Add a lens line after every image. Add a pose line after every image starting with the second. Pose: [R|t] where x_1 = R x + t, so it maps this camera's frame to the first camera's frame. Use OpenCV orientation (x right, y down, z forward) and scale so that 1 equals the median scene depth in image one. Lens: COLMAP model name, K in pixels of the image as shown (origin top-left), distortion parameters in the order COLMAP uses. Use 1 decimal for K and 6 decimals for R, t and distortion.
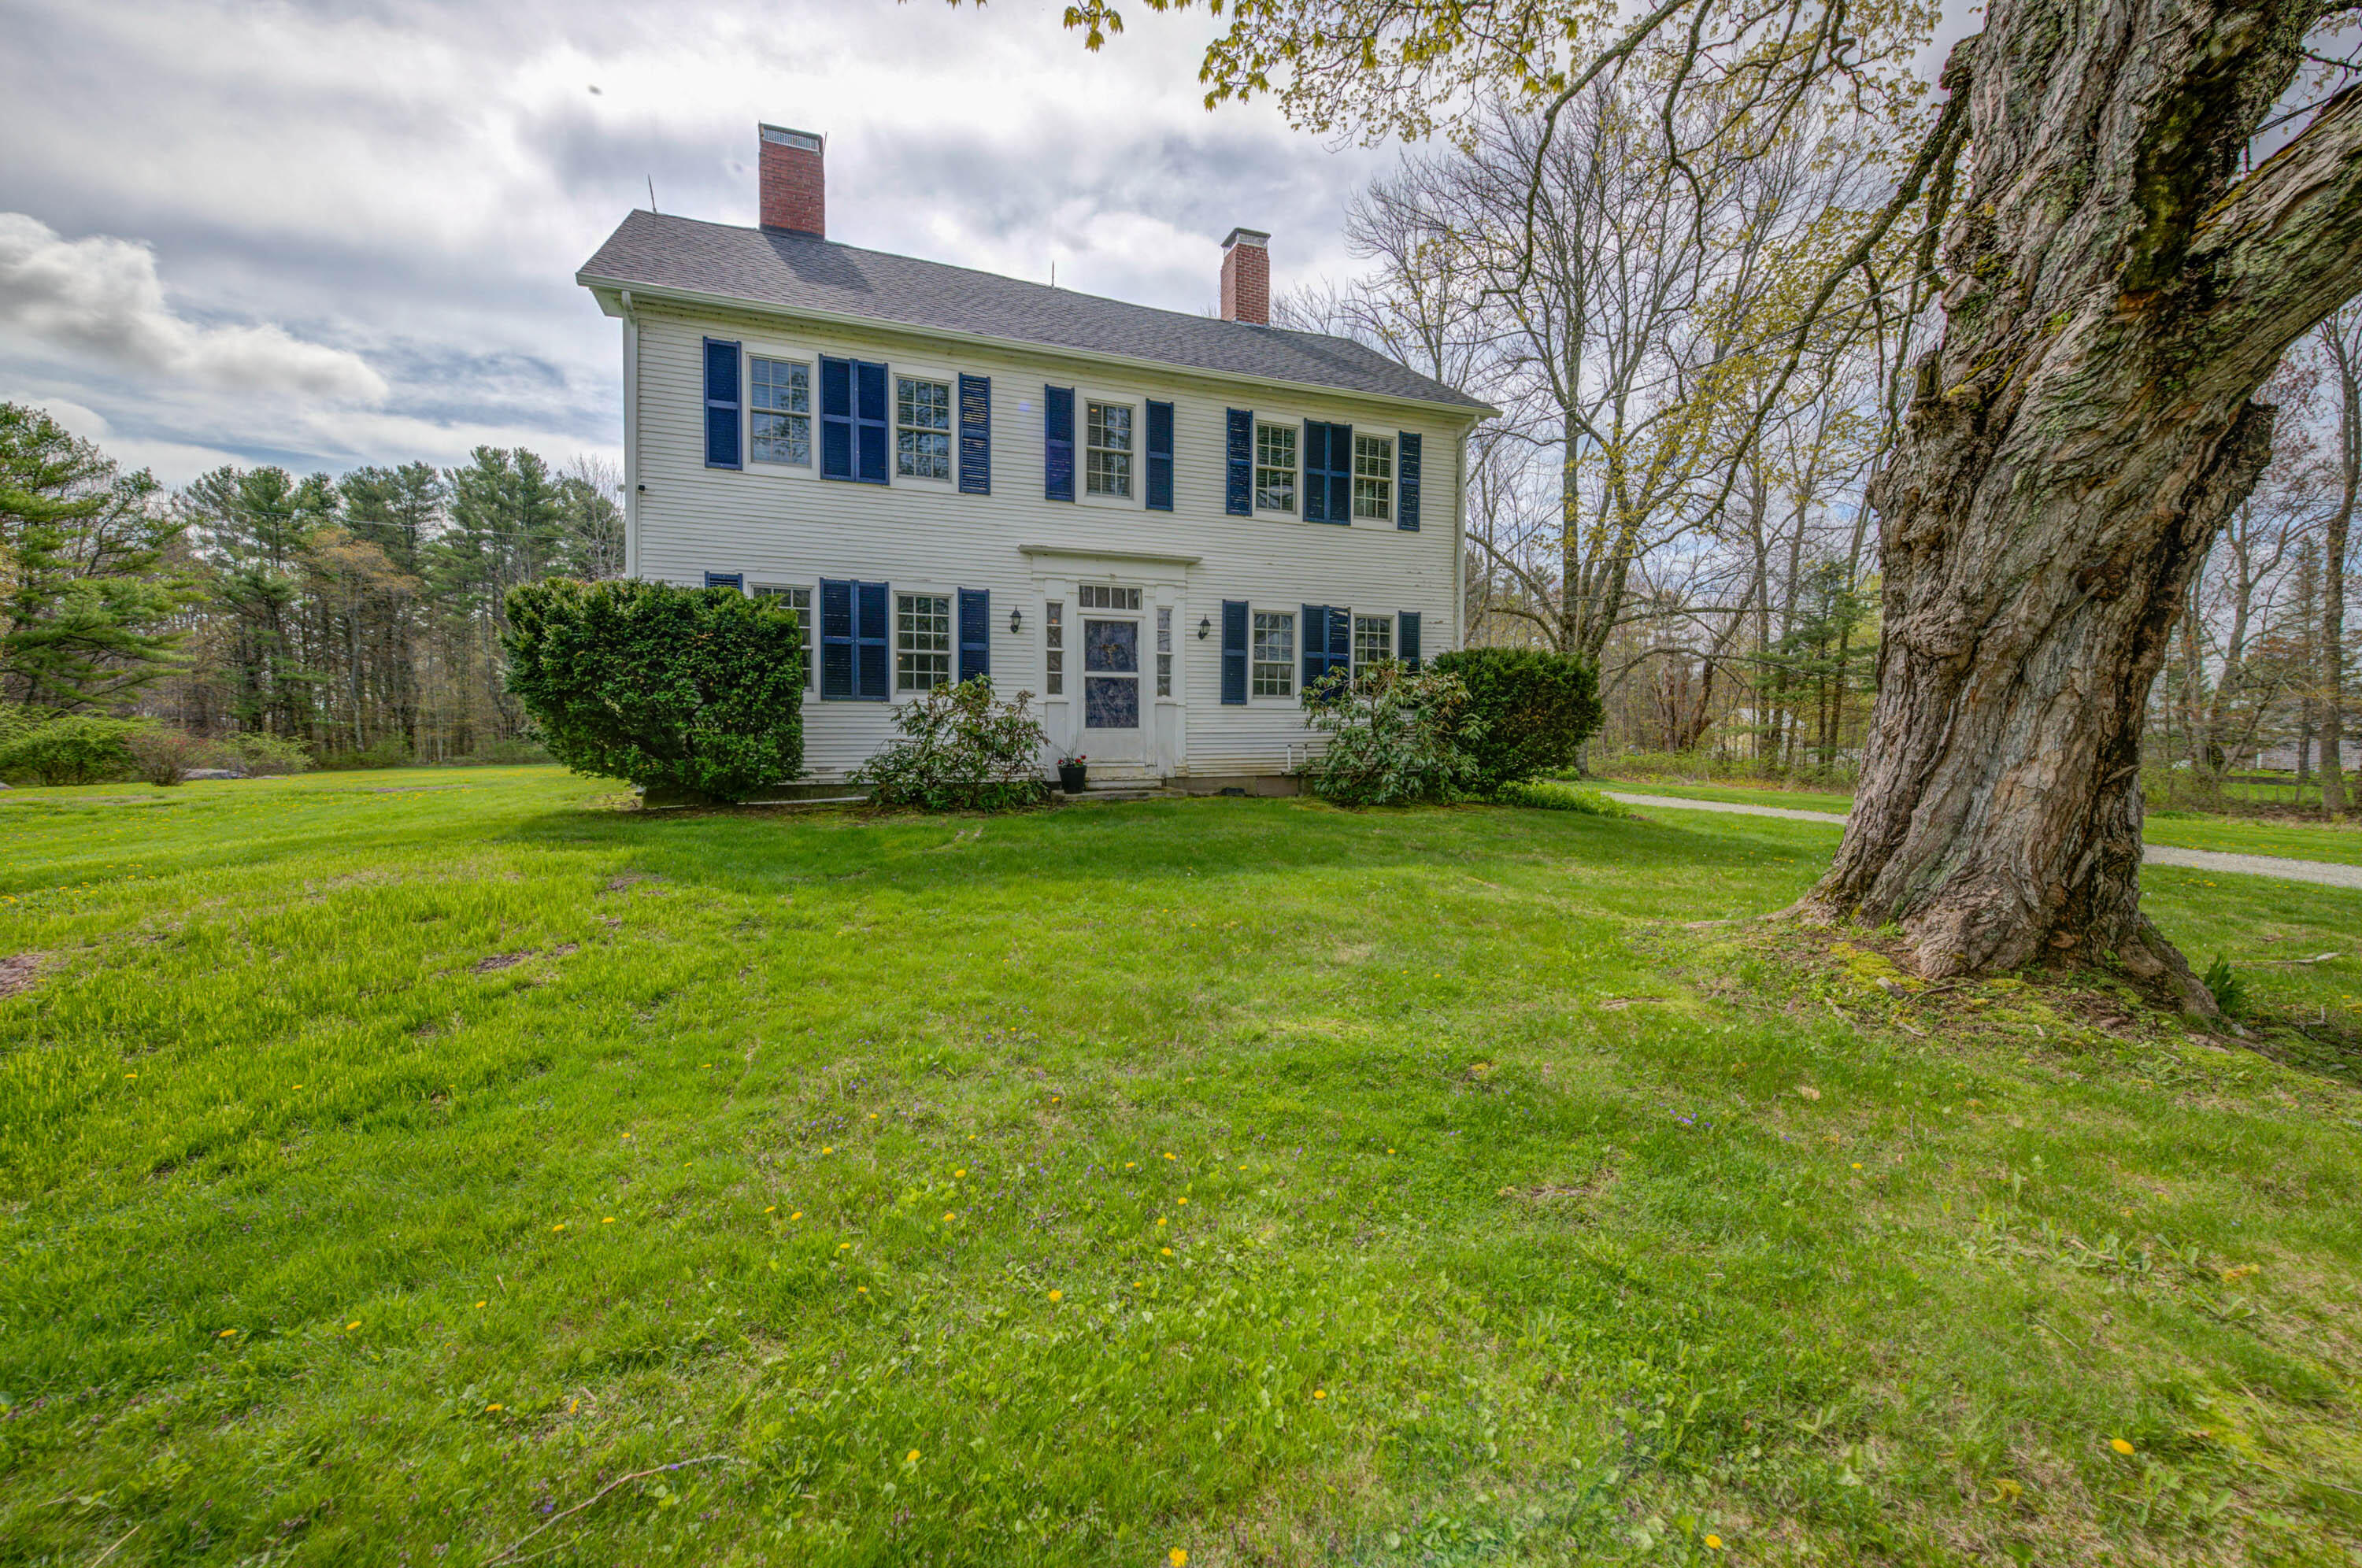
lens RADIAL K [[939.0, 0, 1183.7], [0, 939.0, 779.7], [0, 0, 1]] dist [0.001864, -0.002005]
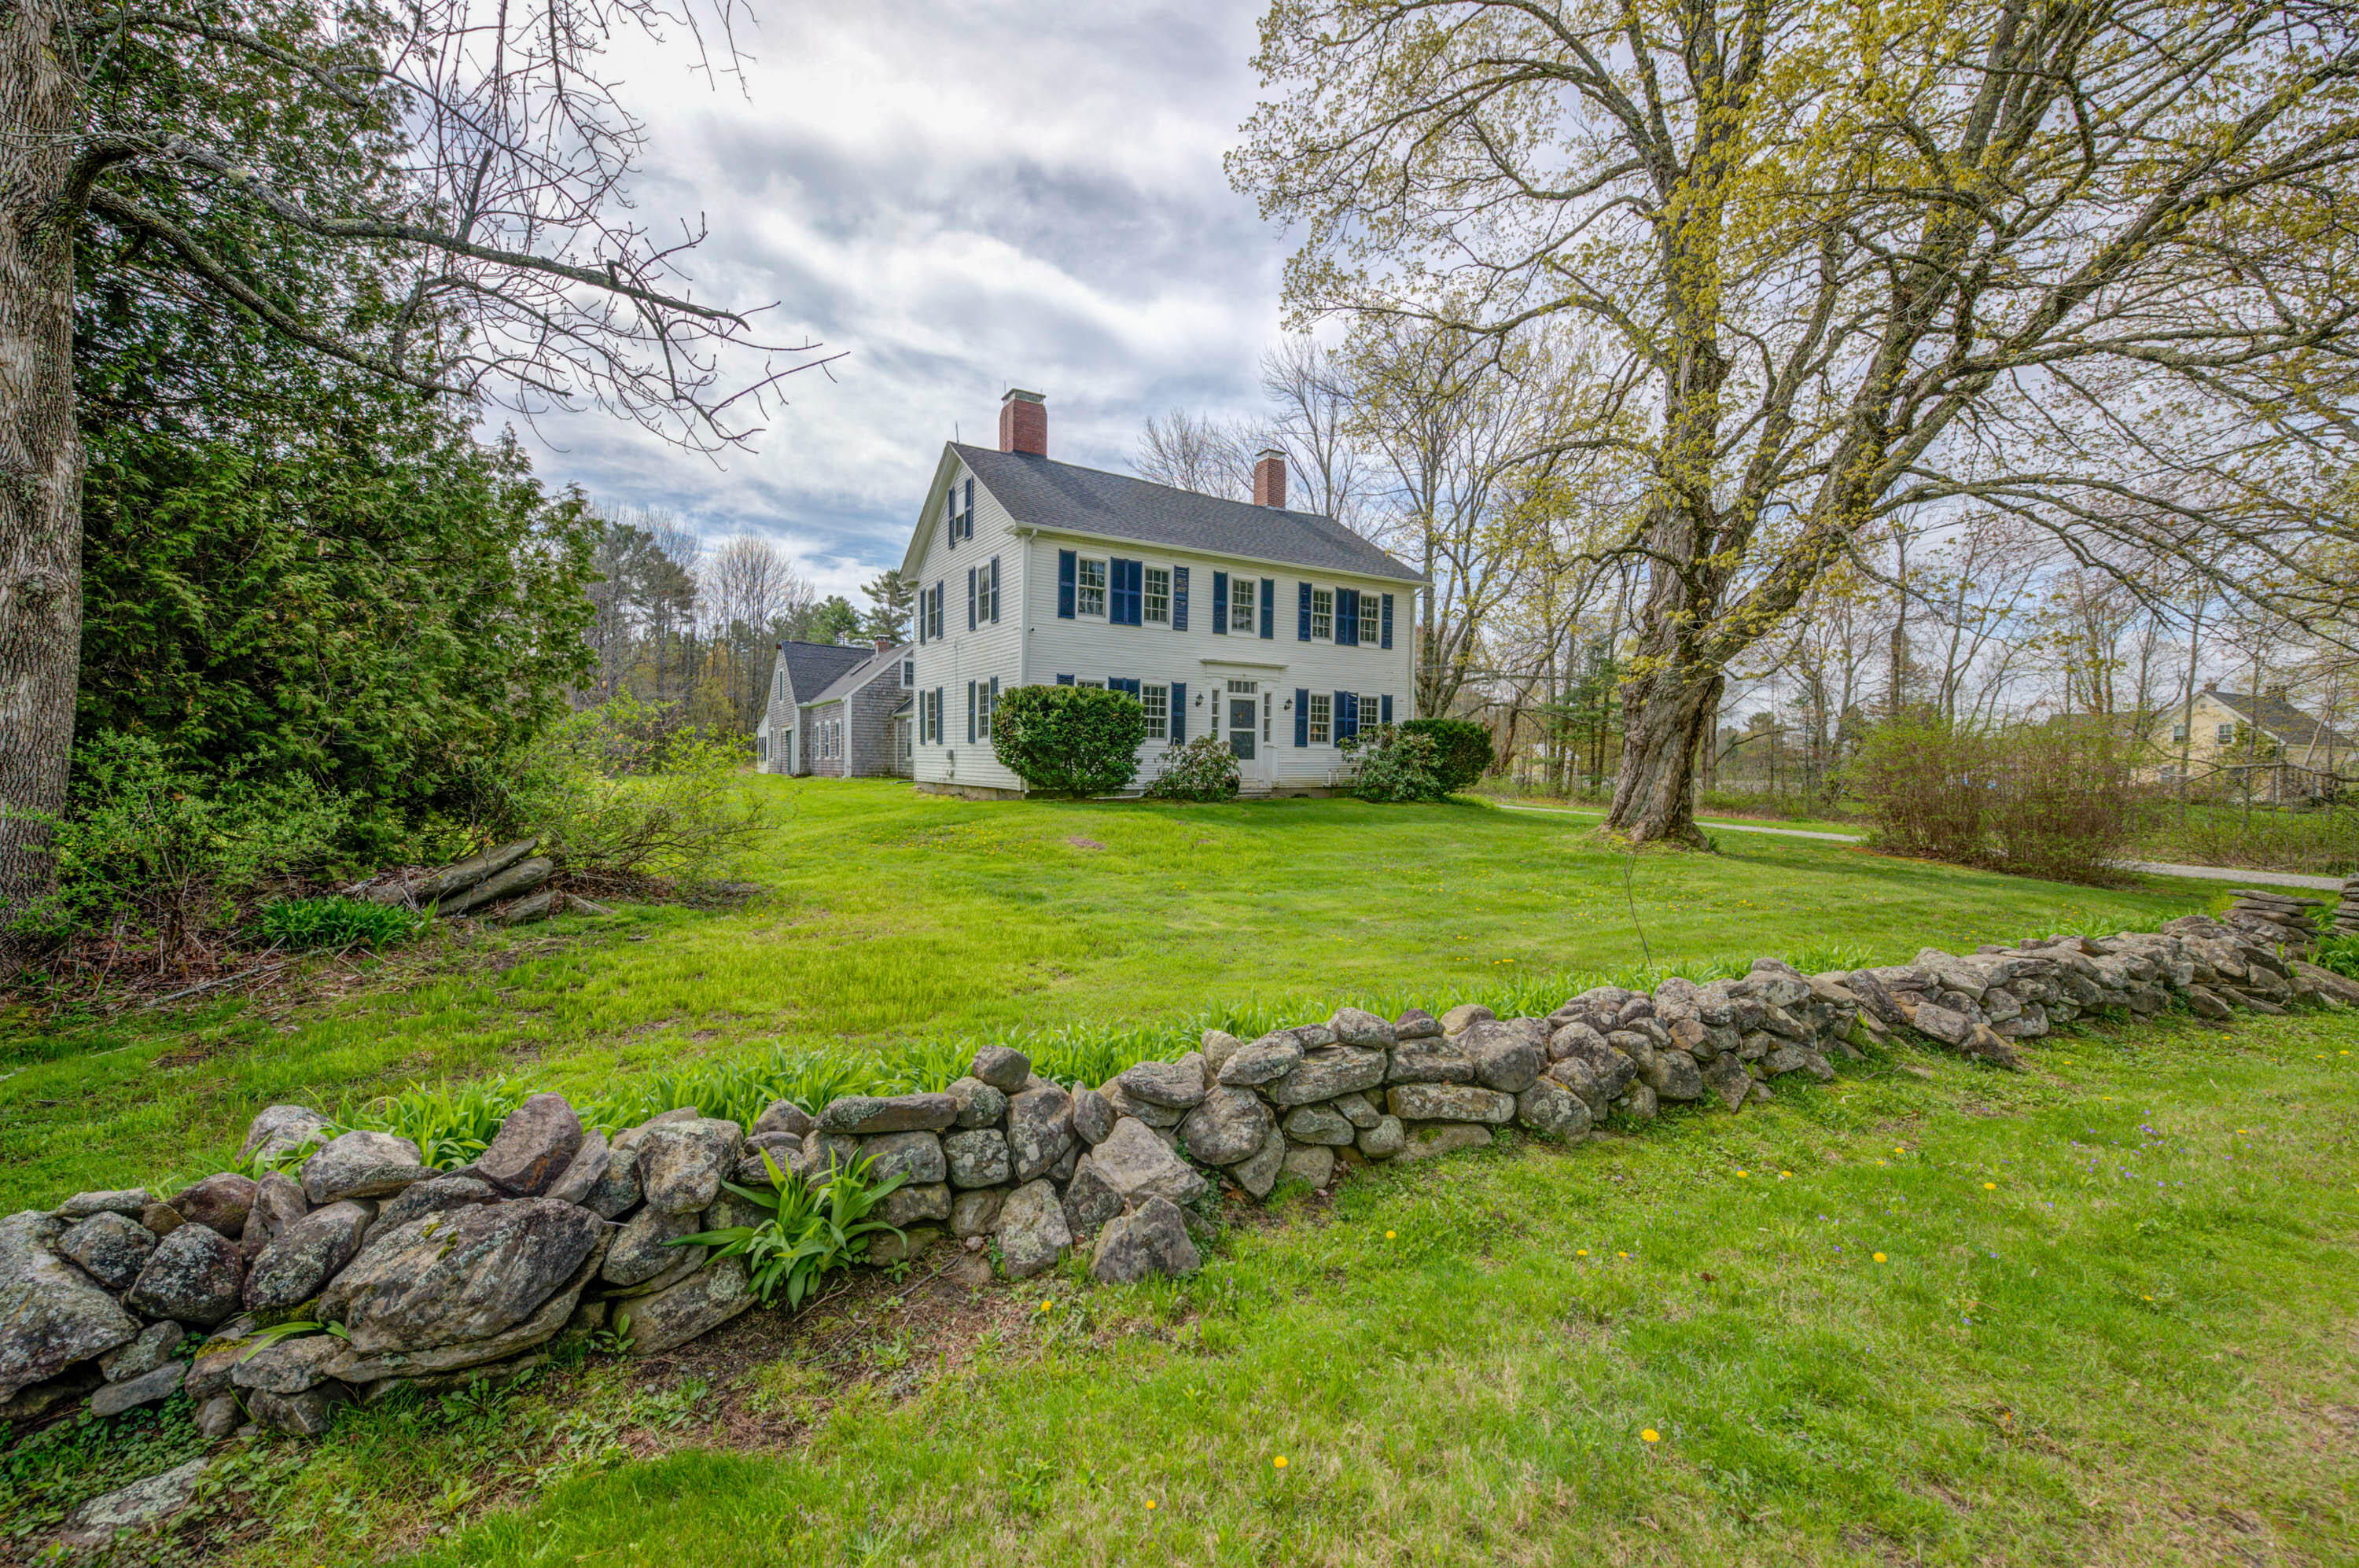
lens RADIAL K [[937.9, 0, 1182.2], [0, 937.9, 779.7], [0, 0, 1]] dist [0.001864, -0.002005]
pose [[0.982197, 0.007133, 0.187719, -0.518945], [-0.002352, 0.999667, -0.025678, 0.028584], [-0.187840, 0.024779, 0.981887, -0.722569]]
